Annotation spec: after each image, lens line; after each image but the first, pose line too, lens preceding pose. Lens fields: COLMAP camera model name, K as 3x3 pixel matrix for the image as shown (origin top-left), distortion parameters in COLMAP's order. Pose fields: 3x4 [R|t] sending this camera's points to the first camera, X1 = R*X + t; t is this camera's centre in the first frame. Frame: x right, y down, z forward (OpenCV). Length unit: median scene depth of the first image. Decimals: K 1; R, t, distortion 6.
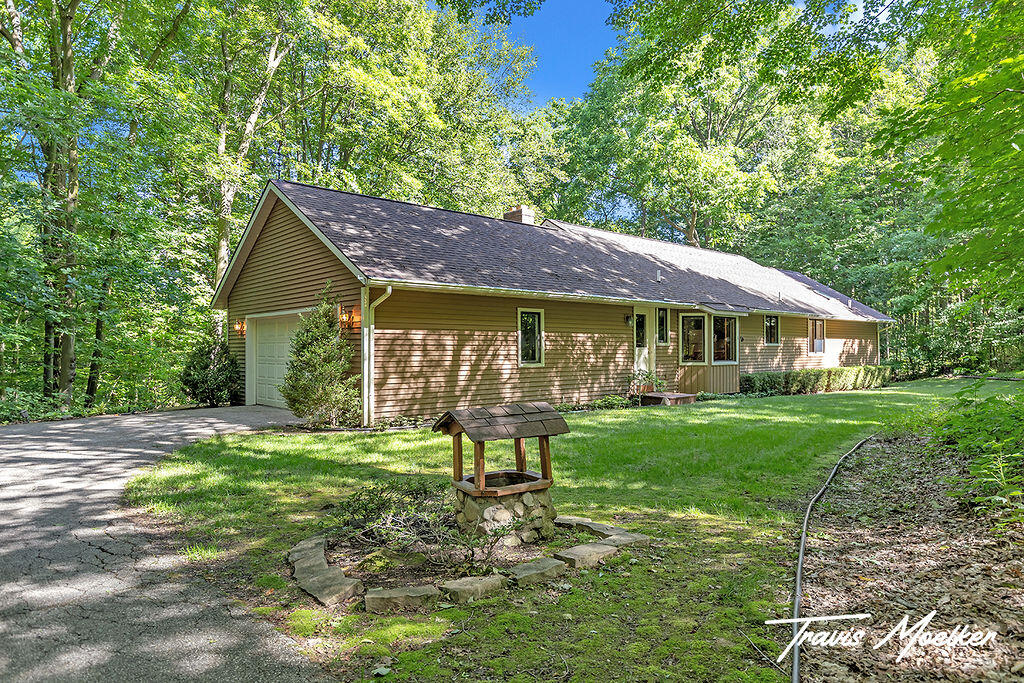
lens RADIAL K [[604.6, 0, 512.0], [0, 604.6, 341.5], [0, 0, 1]] dist [-0.046657, 0.000200]
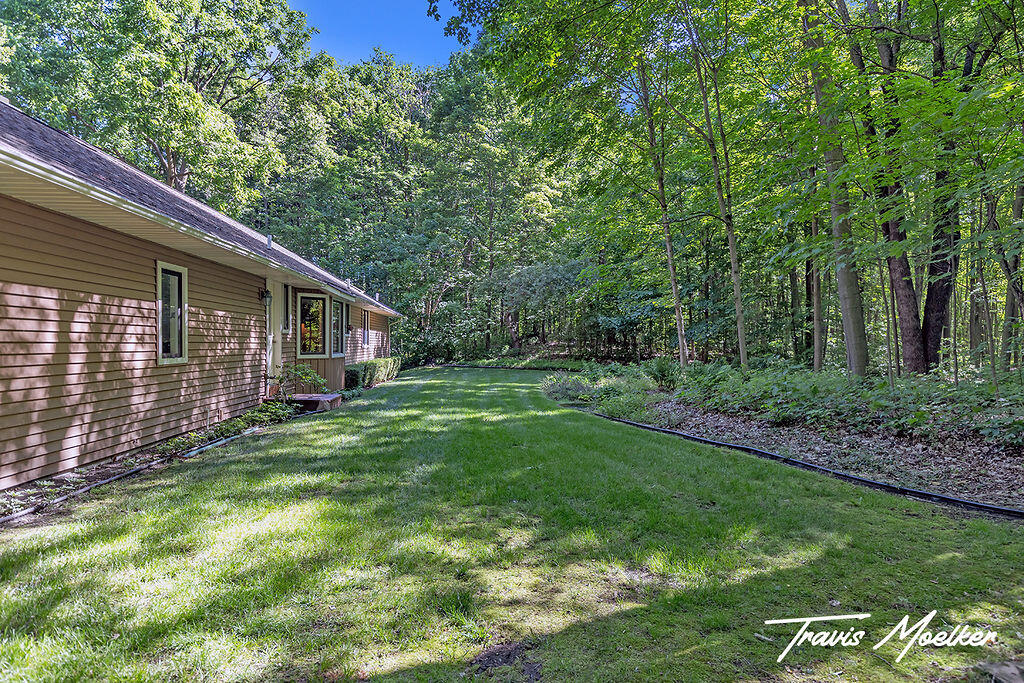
lens RADIAL K [[604.6, 0, 512.0], [0, 604.6, 341.5], [0, 0, 1]] dist [-0.046657, 0.000200]
pose [[0.585713, 0.009488, 0.810463, -0.223071], [-0.010923, 0.999933, -0.003812, 0.024083], [-0.810445, -0.006621, 0.585778, 0.366217]]
